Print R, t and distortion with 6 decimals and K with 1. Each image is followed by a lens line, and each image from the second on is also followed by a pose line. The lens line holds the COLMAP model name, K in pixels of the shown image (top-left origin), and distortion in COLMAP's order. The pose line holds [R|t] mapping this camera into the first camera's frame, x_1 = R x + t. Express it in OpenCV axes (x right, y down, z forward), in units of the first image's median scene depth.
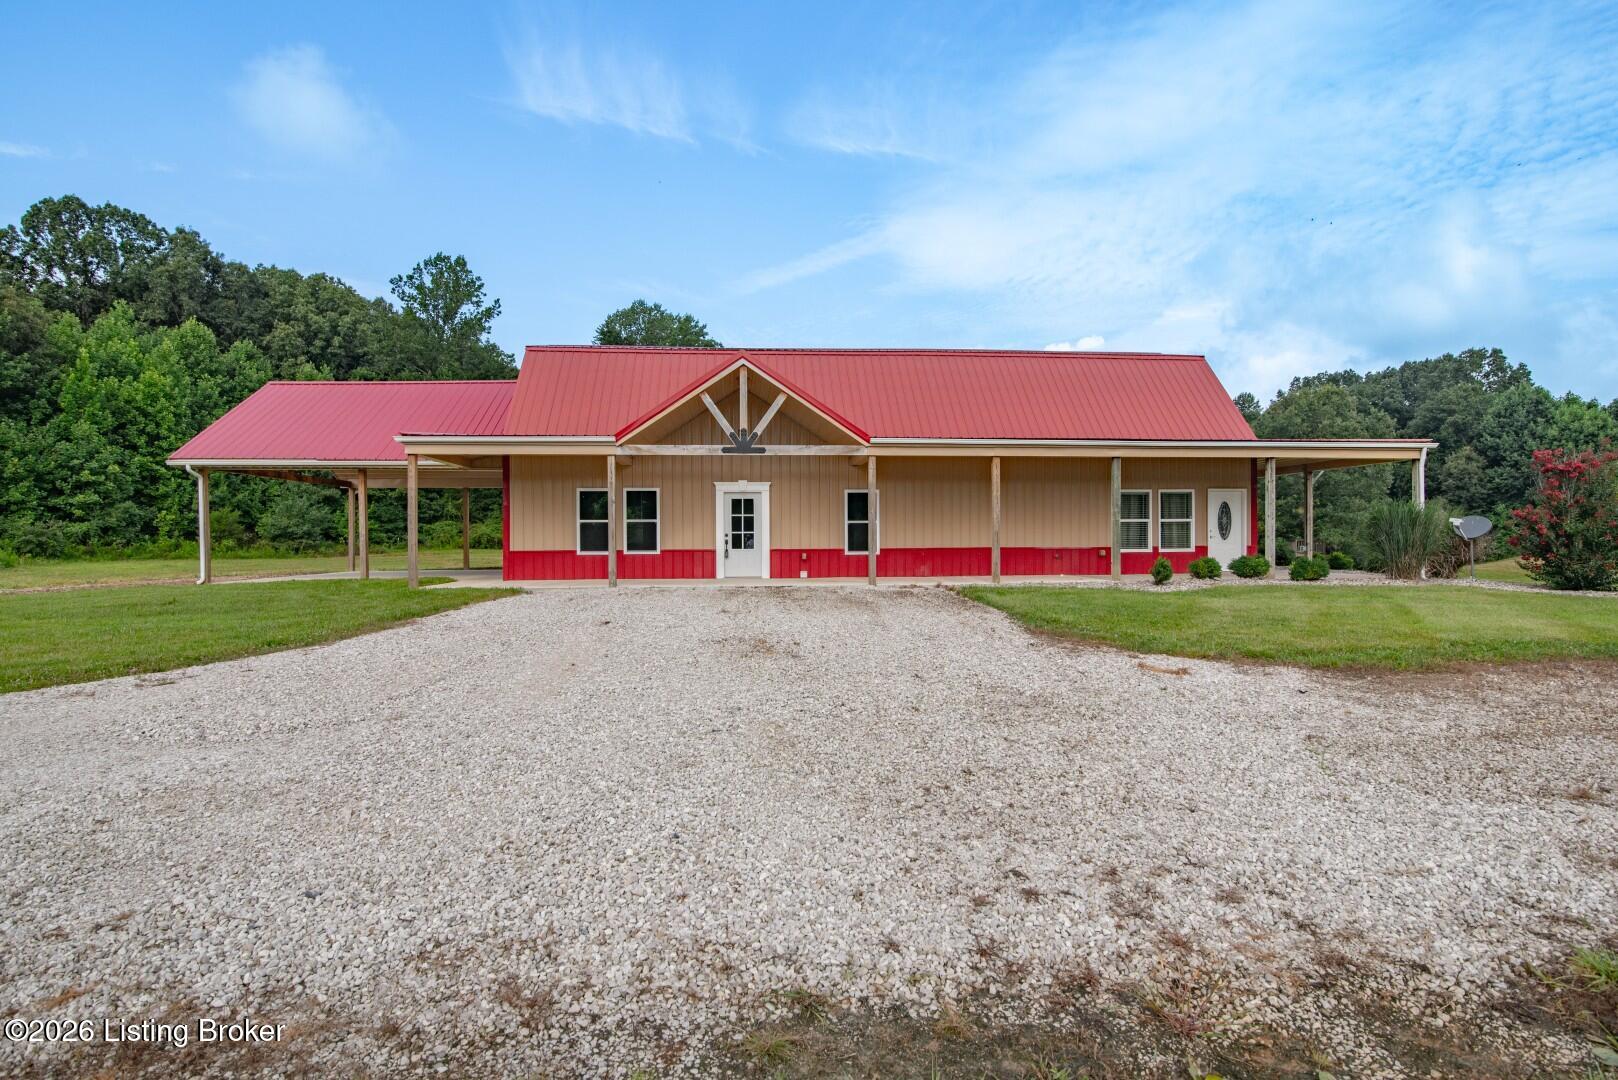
lens RADIAL K [[788.3, 0, 806.0], [0, 788.3, 544.7], [0, 0, 1]] dist [-0.018756, 0.000662]
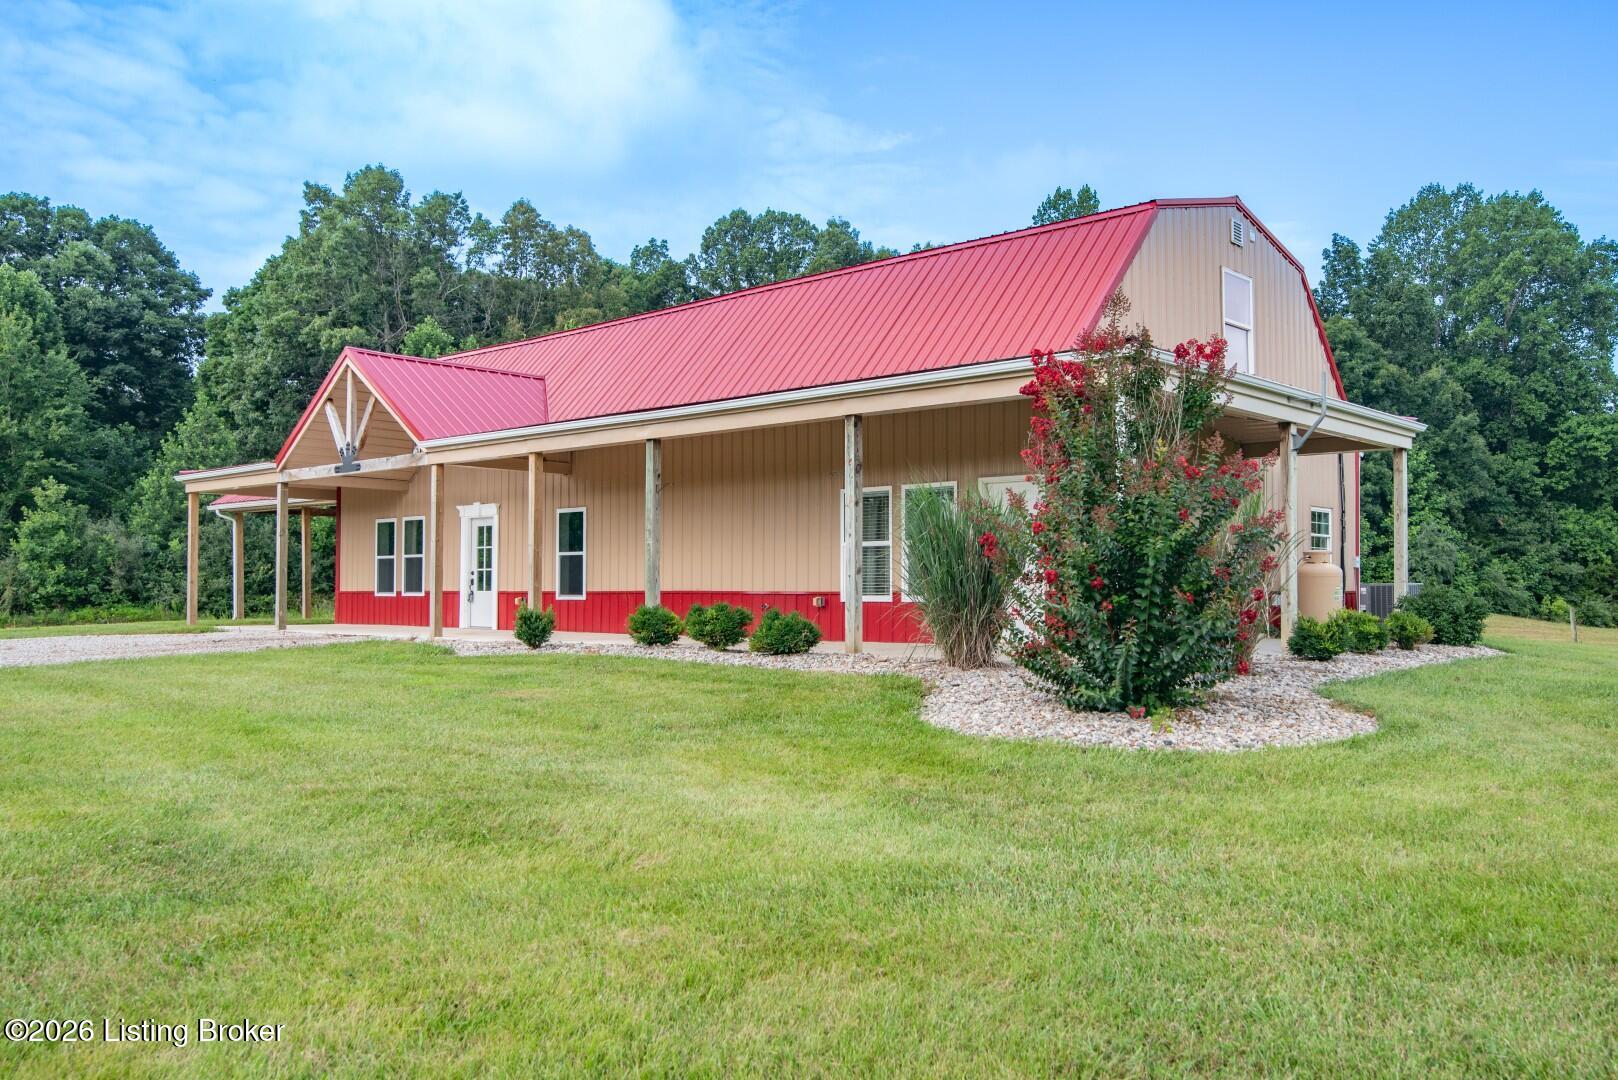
lens RADIAL K [[1249.3, 0, 879.2], [0, 1249.3, 580.0], [0, 0, 1]] dist [0.005254, 0.009661]
pose [[0.715275, 0.000983, -0.698842, 1.056192], [-0.014323, 0.999810, -0.013254, 0.005366], [0.698696, 0.019490, 0.715153, 0.393235]]
